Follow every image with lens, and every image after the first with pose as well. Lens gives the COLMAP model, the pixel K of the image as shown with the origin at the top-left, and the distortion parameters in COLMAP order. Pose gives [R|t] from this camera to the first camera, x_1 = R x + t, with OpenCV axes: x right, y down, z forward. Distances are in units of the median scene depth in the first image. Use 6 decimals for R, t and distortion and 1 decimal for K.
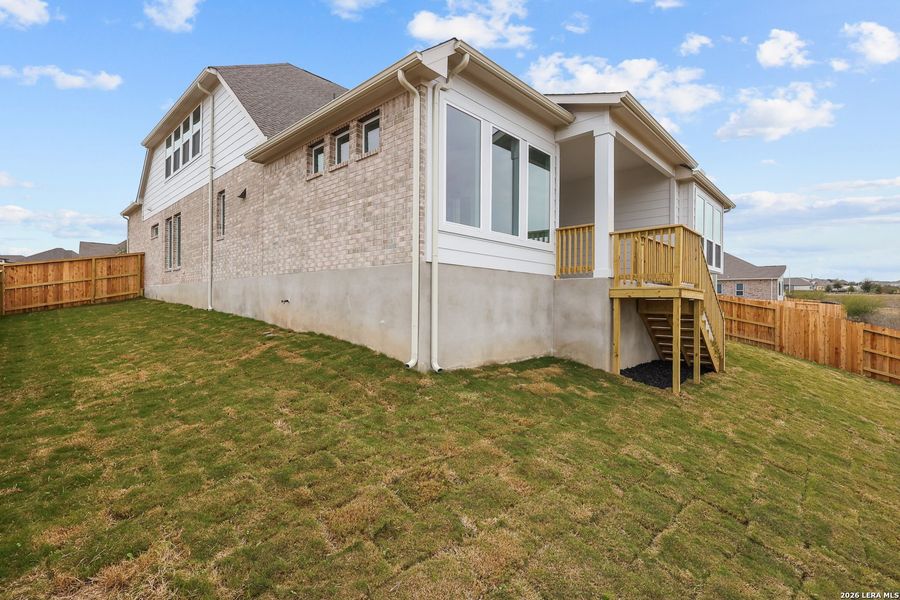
lens RADIAL K [[412.7, 0, 444.7], [0, 412.7, 303.7], [0, 0, 1]] dist [-0.002890, 0.000416]
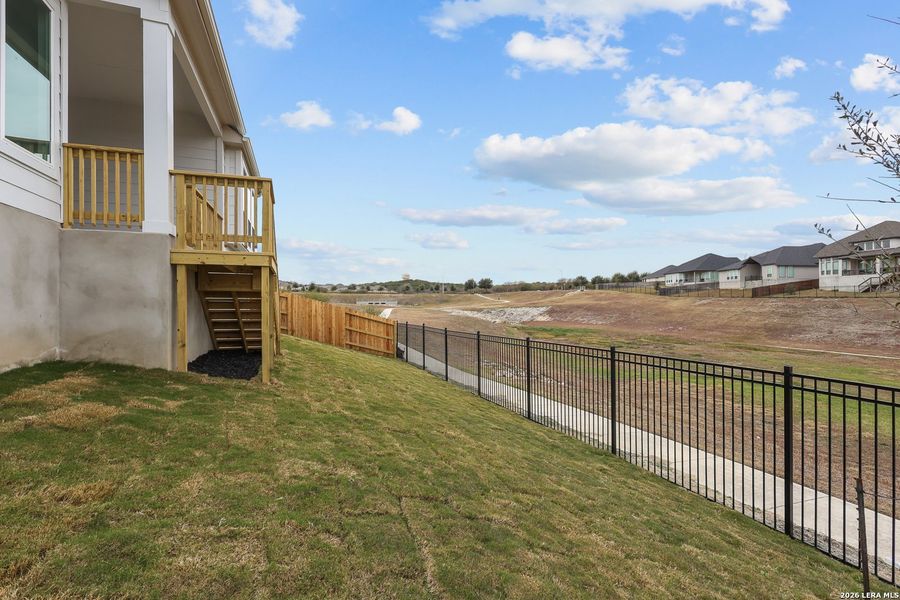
lens RADIAL K [[412.7, 0, 444.7], [0, 412.7, 303.7], [0, 0, 1]] dist [-0.002890, 0.000416]
pose [[0.437964, -0.008661, 0.898951, -0.022897], [0.002995, 0.999962, 0.008175, 0.048592], [-0.898988, -0.000888, 0.437973, 0.281146]]
